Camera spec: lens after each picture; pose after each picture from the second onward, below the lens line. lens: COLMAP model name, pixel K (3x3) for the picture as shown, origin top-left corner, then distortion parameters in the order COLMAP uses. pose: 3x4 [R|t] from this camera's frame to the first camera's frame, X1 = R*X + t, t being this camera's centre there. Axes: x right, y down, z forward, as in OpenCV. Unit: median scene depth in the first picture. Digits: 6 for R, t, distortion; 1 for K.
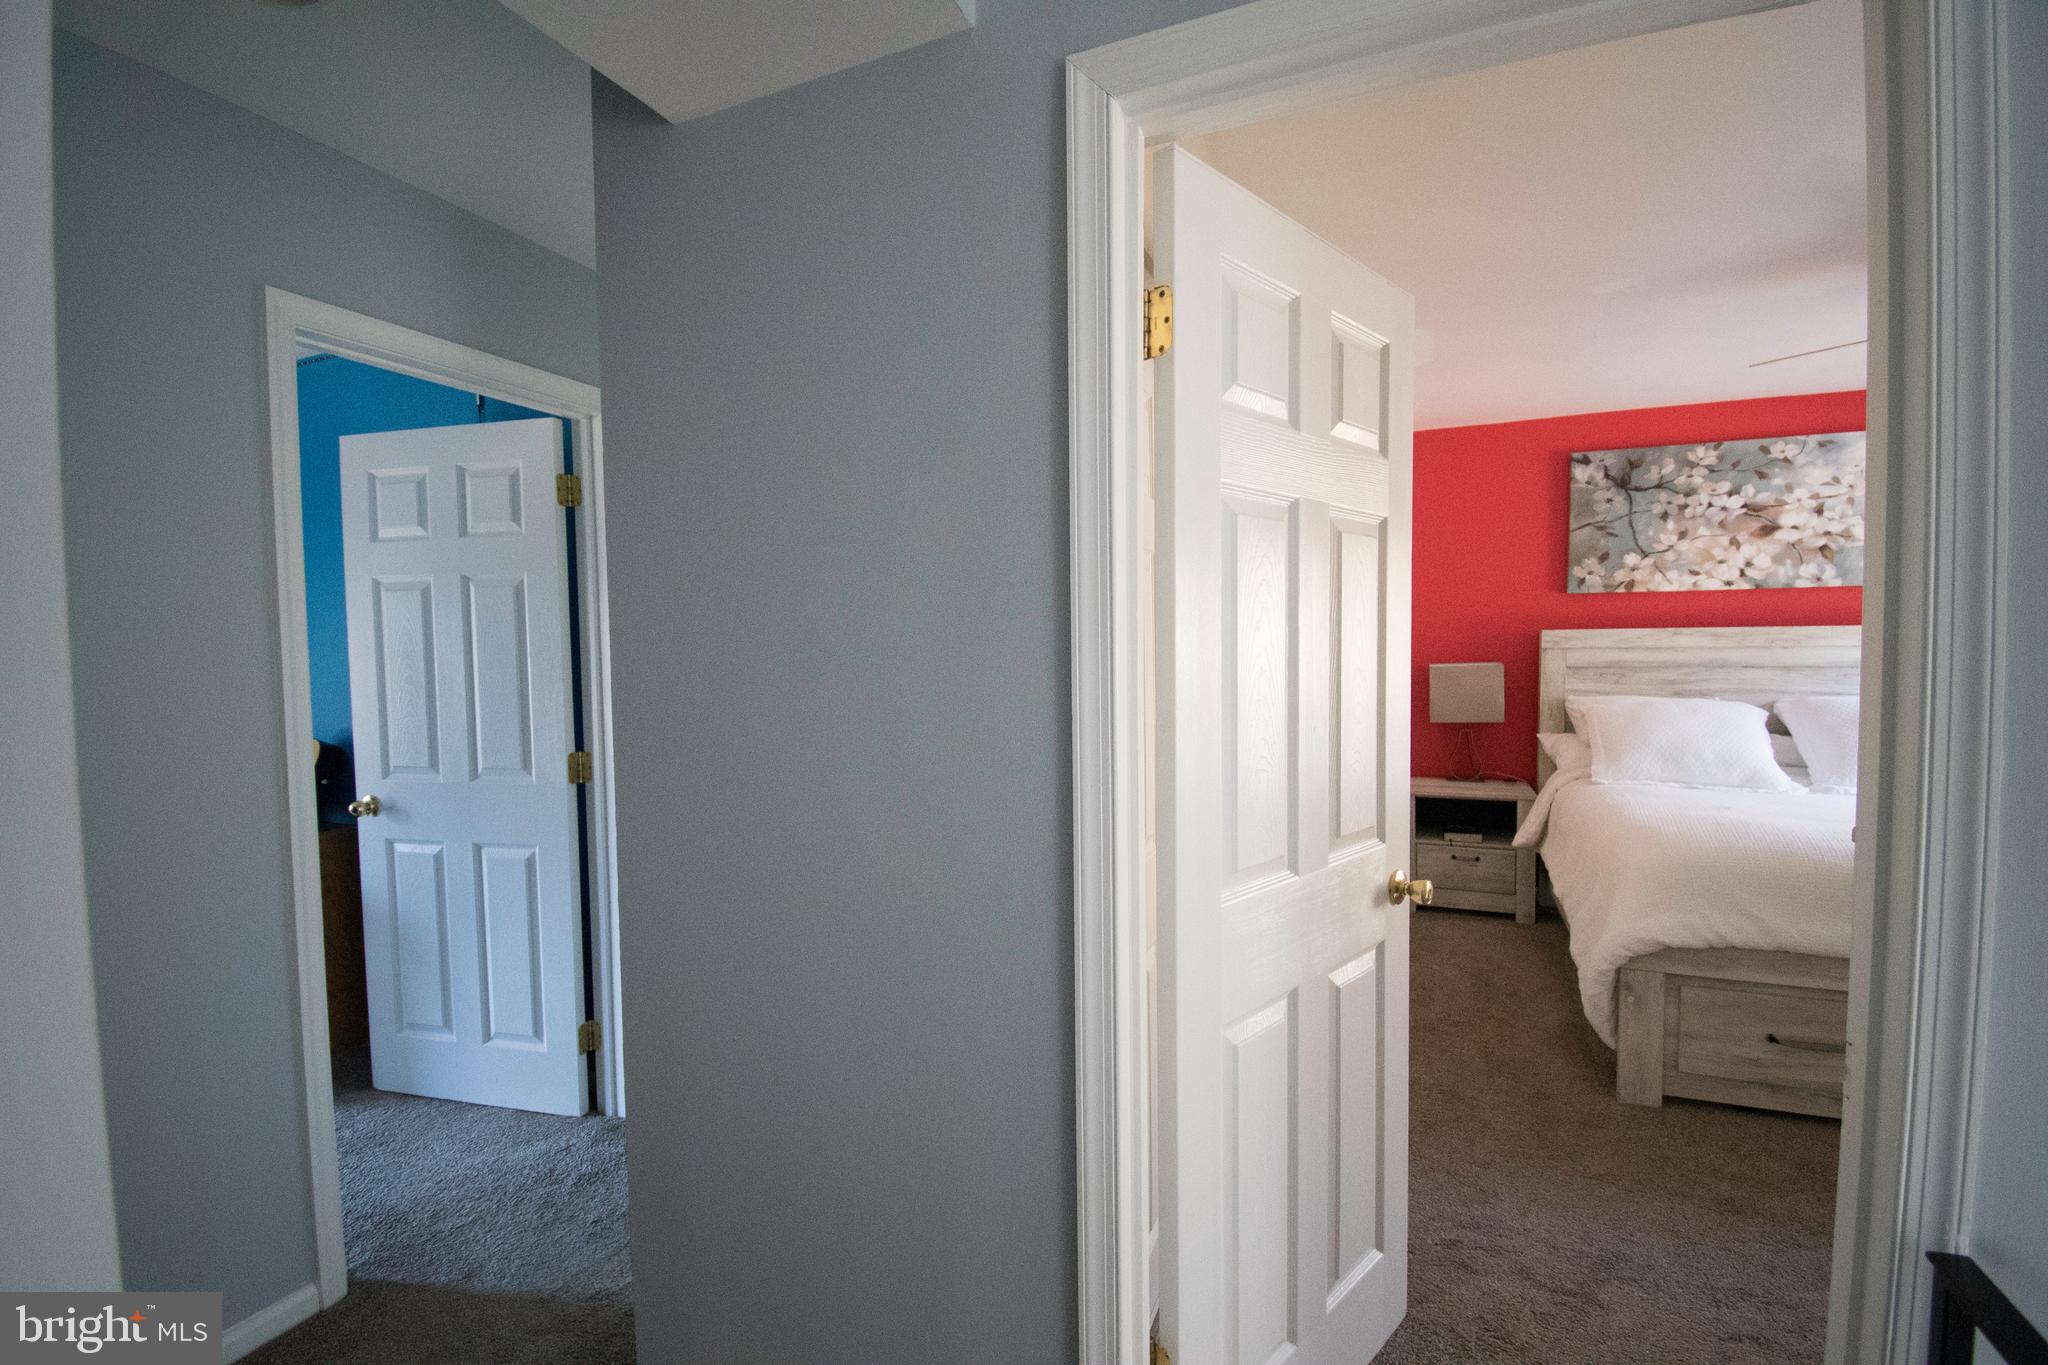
lens RADIAL K [[904.1, 0, 1030.6], [0, 904.1, 688.0], [0, 0, 1]] dist [0.025116, -0.031323]
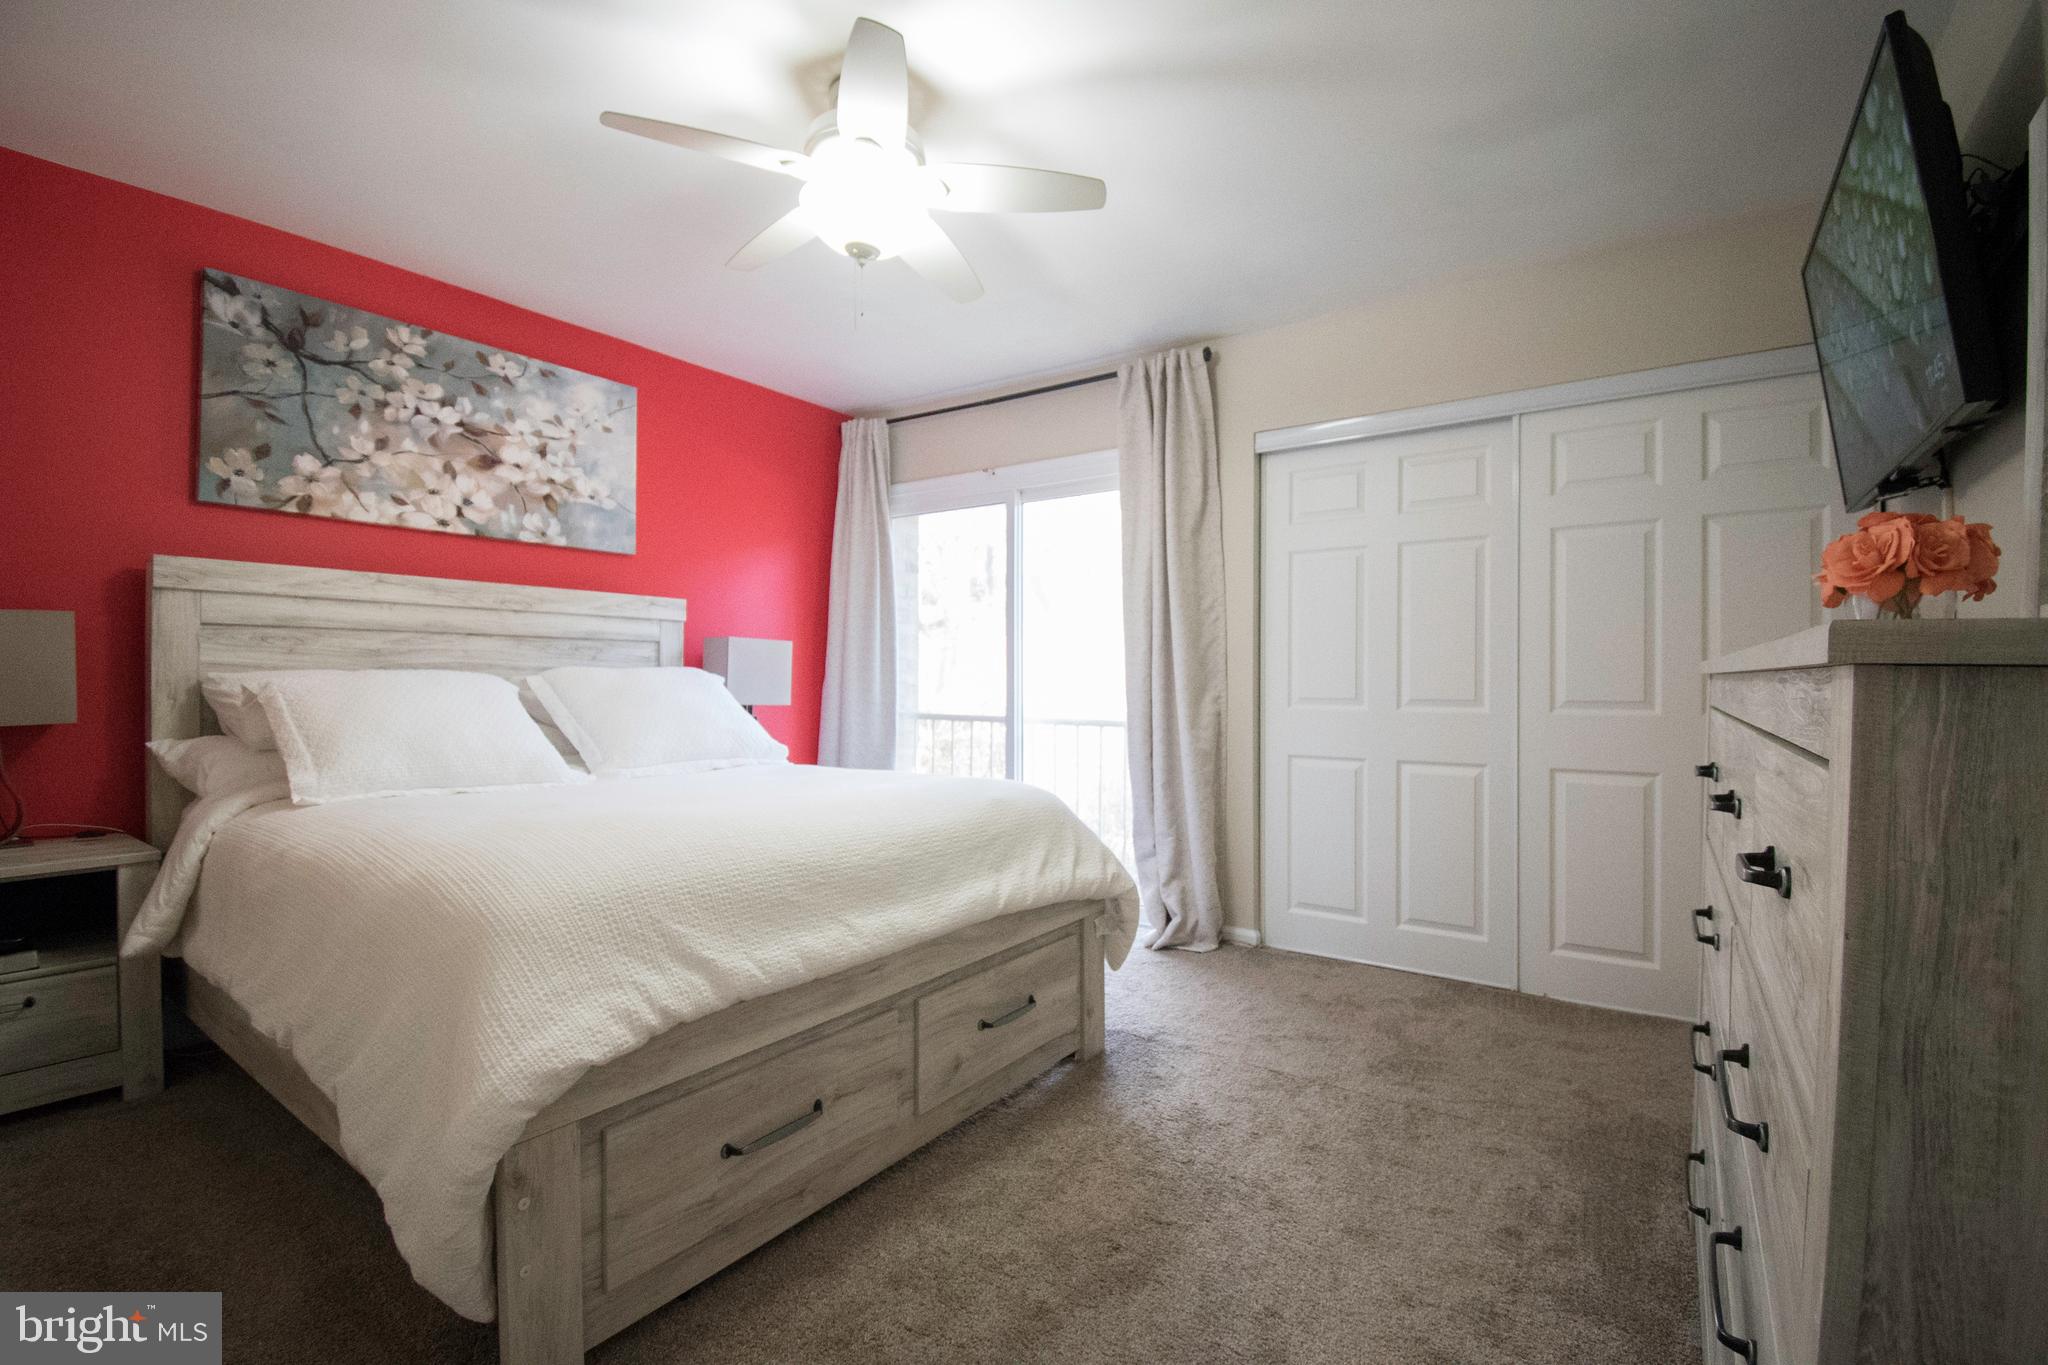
lens RADIAL K [[904.1, 0, 1030.6], [0, 904.1, 688.0], [0, 0, 1]] dist [0.025116, -0.031323]
pose [[0.211747, 0.006962, 0.977300, 0.144857], [0.041733, 0.998998, -0.016159, 0.051575], [-0.976433, 0.044207, 0.211244, 0.378384]]
